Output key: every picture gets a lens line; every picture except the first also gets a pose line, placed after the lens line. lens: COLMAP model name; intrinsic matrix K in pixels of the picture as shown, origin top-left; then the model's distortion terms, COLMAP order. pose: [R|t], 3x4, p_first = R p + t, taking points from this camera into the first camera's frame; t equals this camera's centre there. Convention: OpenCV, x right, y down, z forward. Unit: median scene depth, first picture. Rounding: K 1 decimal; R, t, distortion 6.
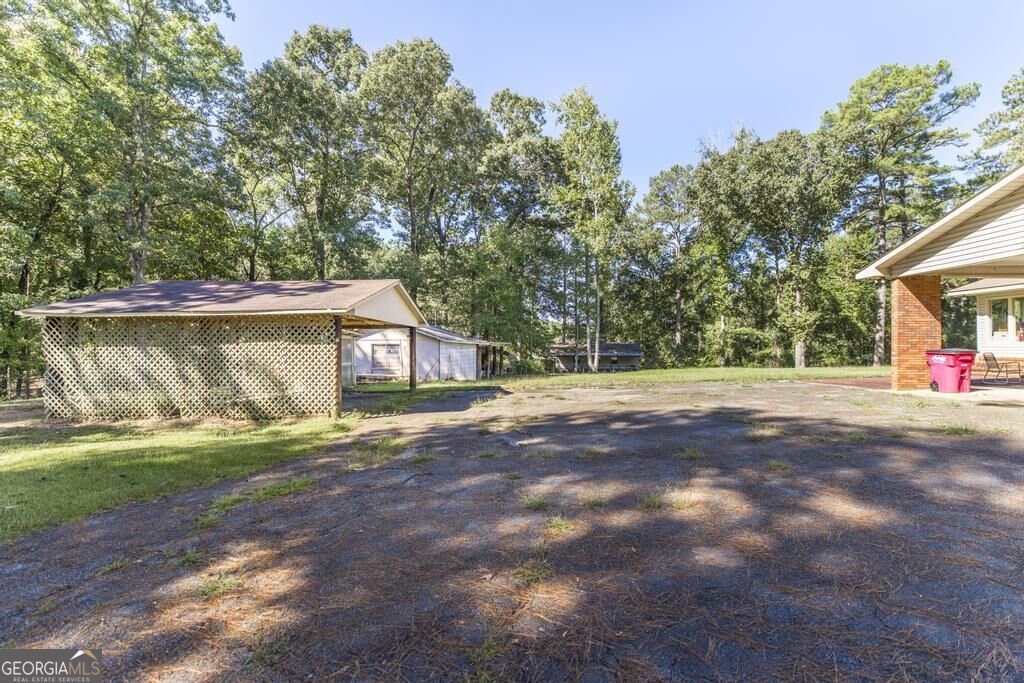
lens RADIAL K [[434.0, 0, 512.0], [0, 434.0, 341.5], [0, 0, 1]] dist [0.000994, 0.000163]
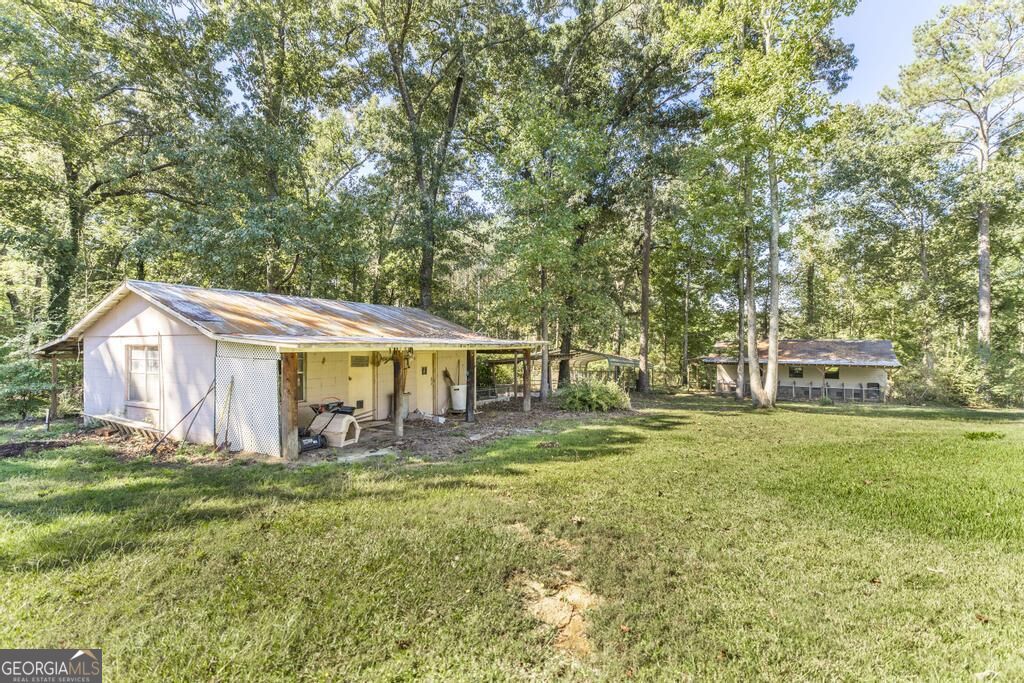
lens RADIAL K [[480.7, 0, 512.0], [0, 480.7, 341.5], [0, 0, 1]] dist [-0.000275, 0.000094]
pose [[0.927781, 0.001488, -0.373123, 0.082827], [0.000911, 0.999980, 0.006251, 0.000371], [0.373125, -0.006139, 0.927761, 0.273184]]
